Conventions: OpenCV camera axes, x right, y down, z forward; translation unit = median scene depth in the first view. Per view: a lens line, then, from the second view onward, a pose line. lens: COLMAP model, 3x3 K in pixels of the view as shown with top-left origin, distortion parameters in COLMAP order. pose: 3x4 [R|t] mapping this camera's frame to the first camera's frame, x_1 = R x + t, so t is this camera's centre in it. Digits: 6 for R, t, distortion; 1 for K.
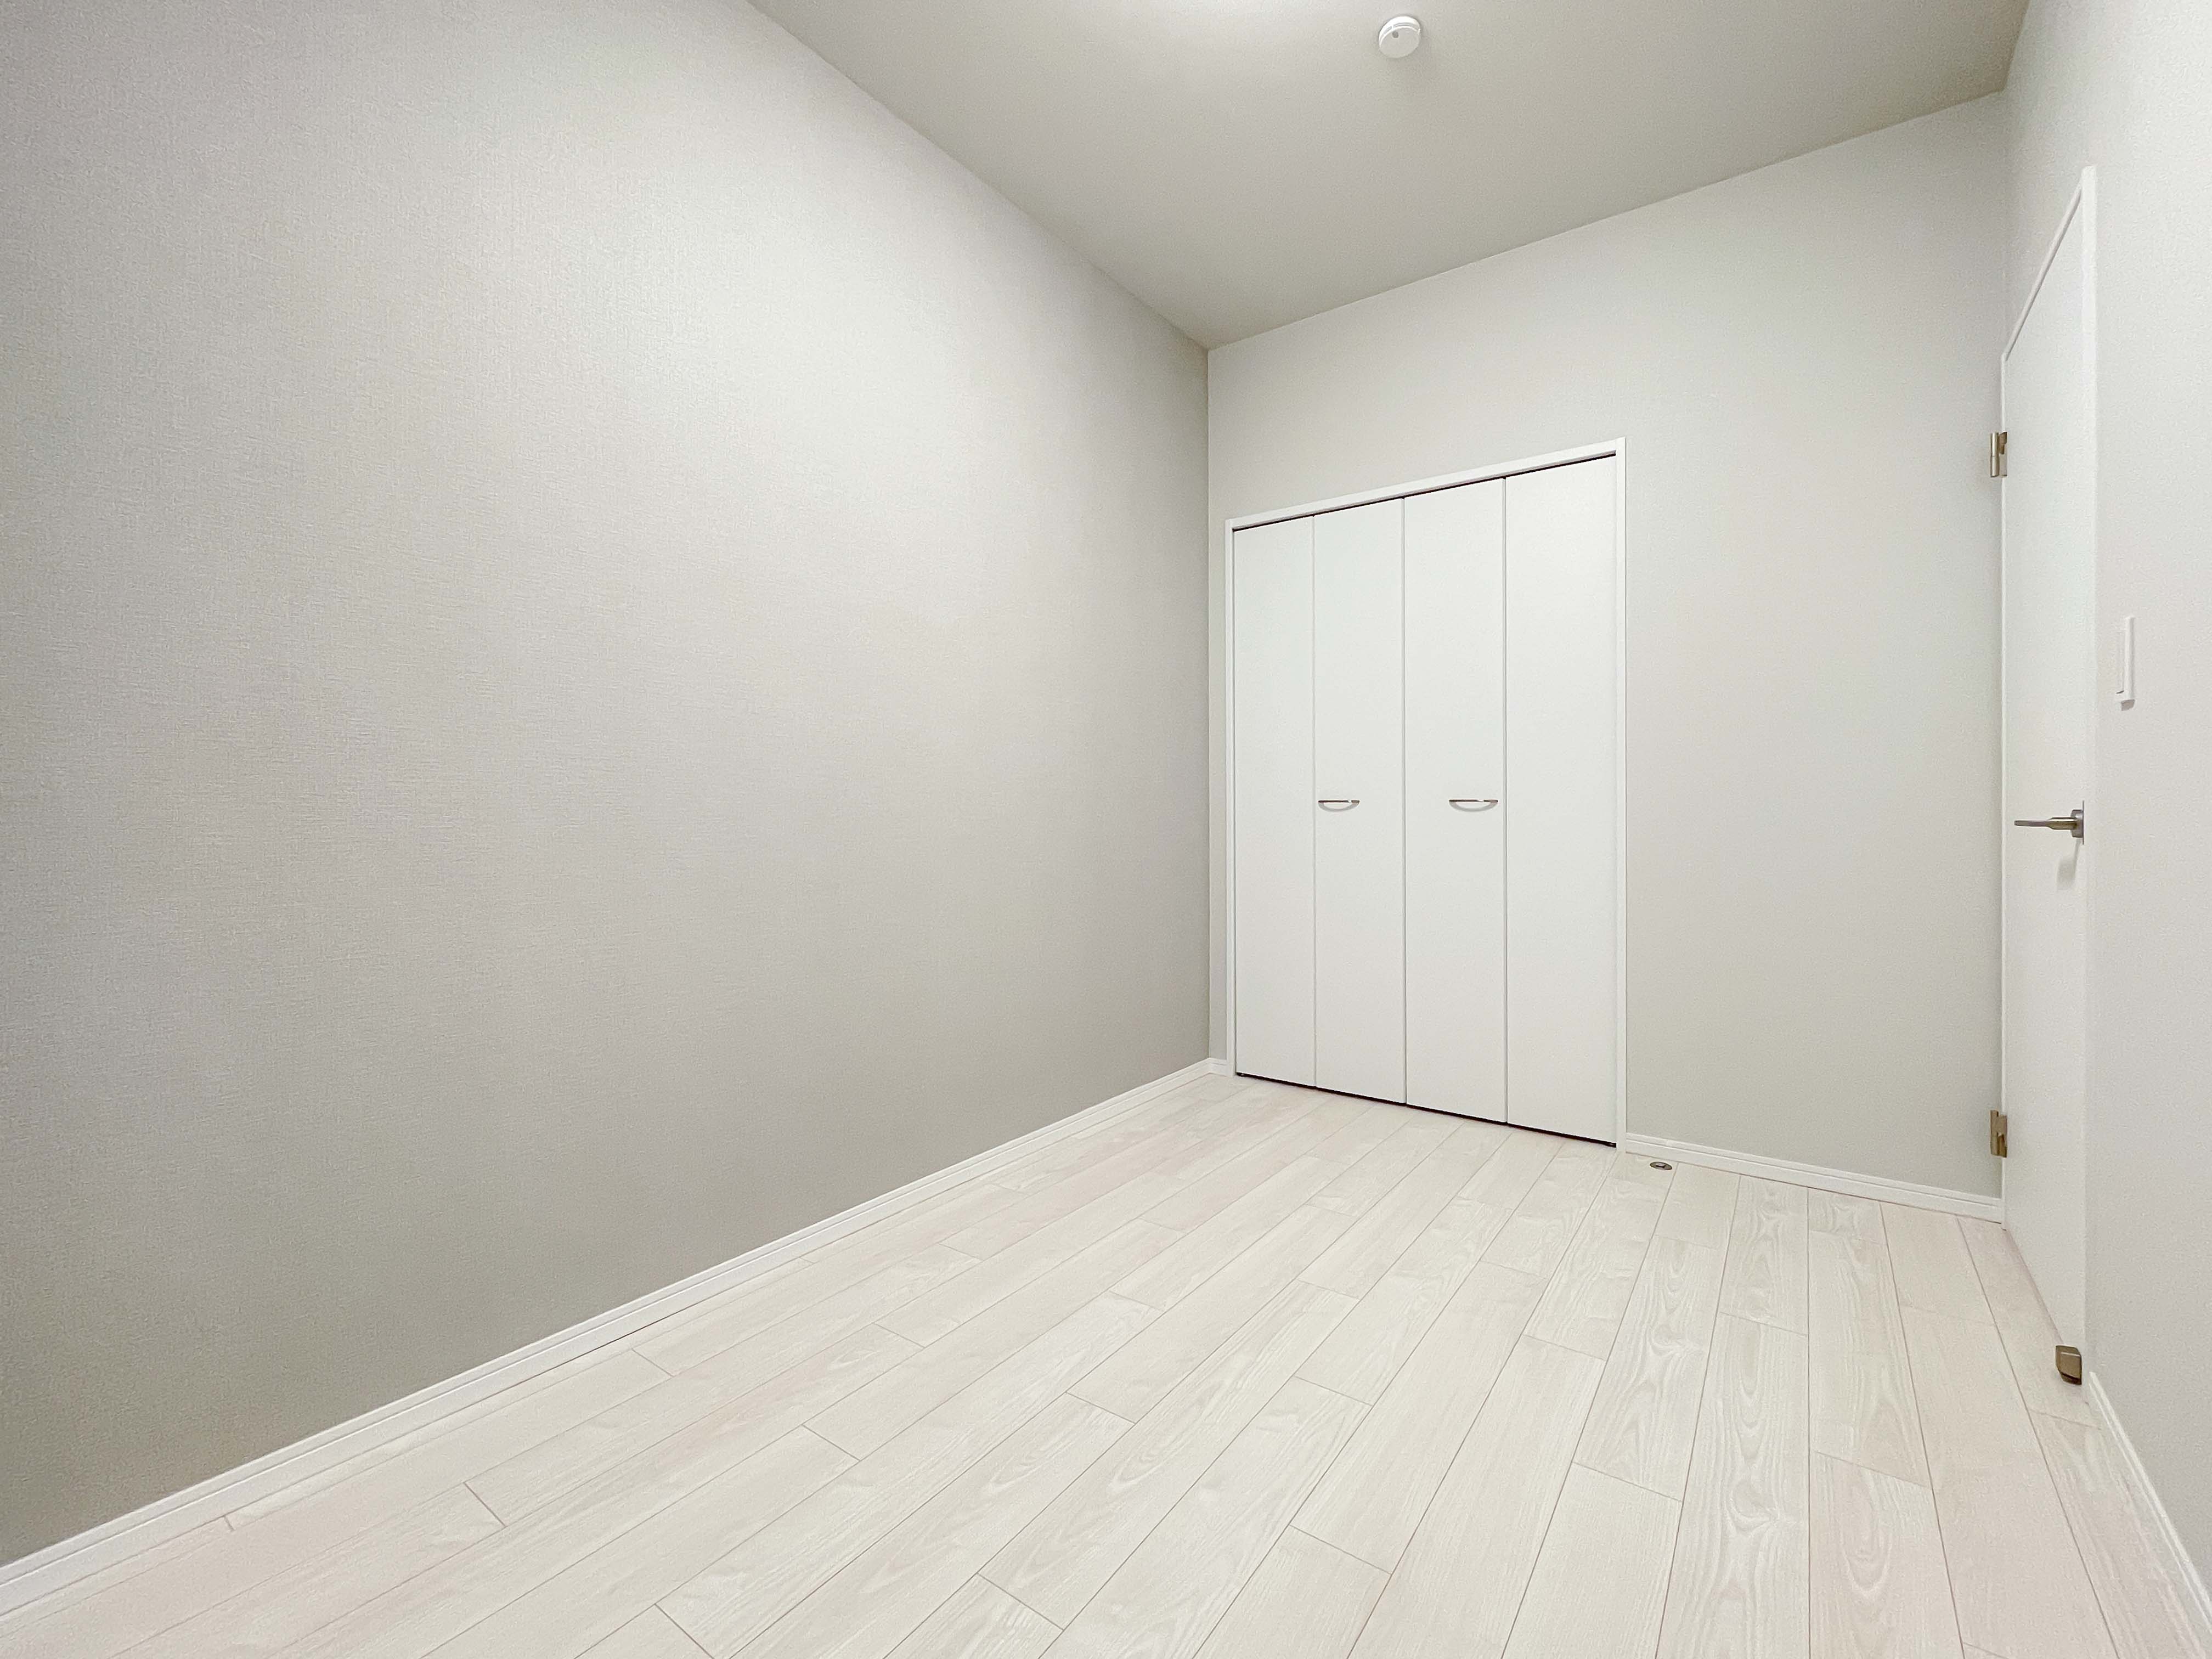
lens RADIAL K [[935.8, 0, 1120.3], [0, 935.8, 822.5], [0, 0, 1]] dist [-0.000339, 0.000092]
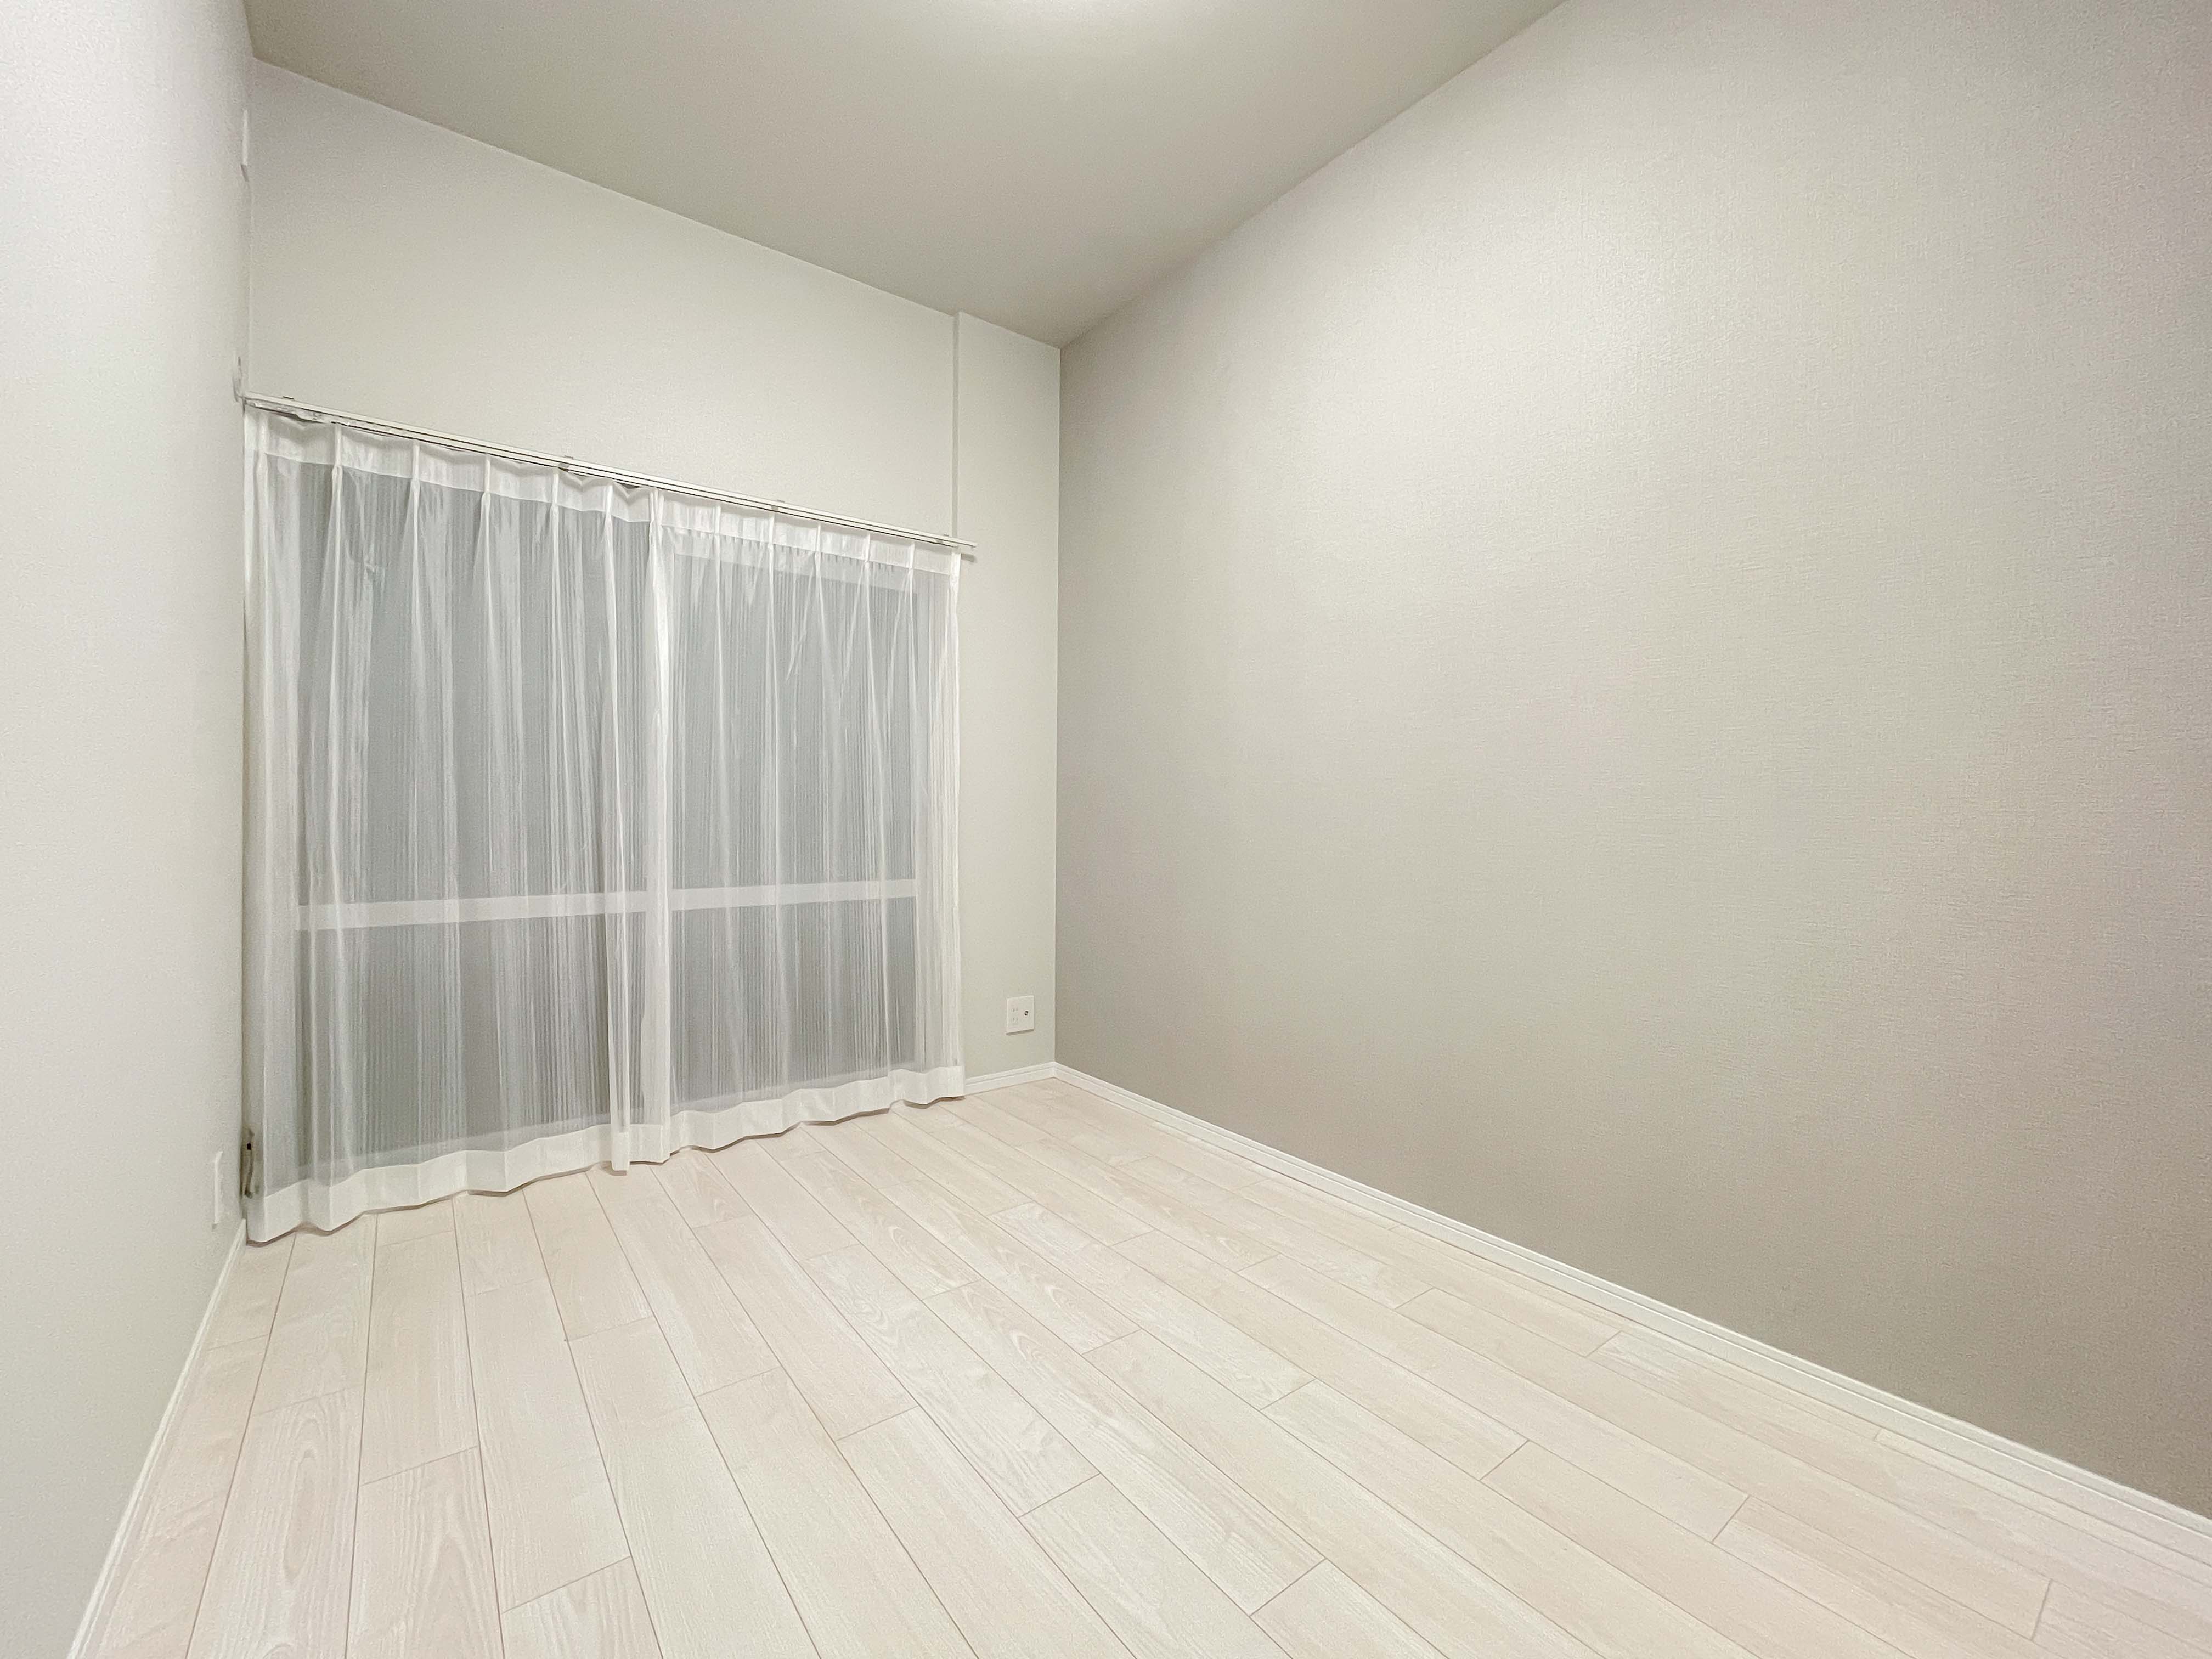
lens RADIAL K [[935.8, 0, 1120.3], [0, 935.8, 822.5], [0, 0, 1]] dist [-0.000339, 0.000092]
pose [[-0.289018, 0.008406, -0.957287, 0.925519], [-0.022073, 0.999637, 0.015441, -0.009594], [0.957069, 0.025593, -0.288728, 1.172731]]
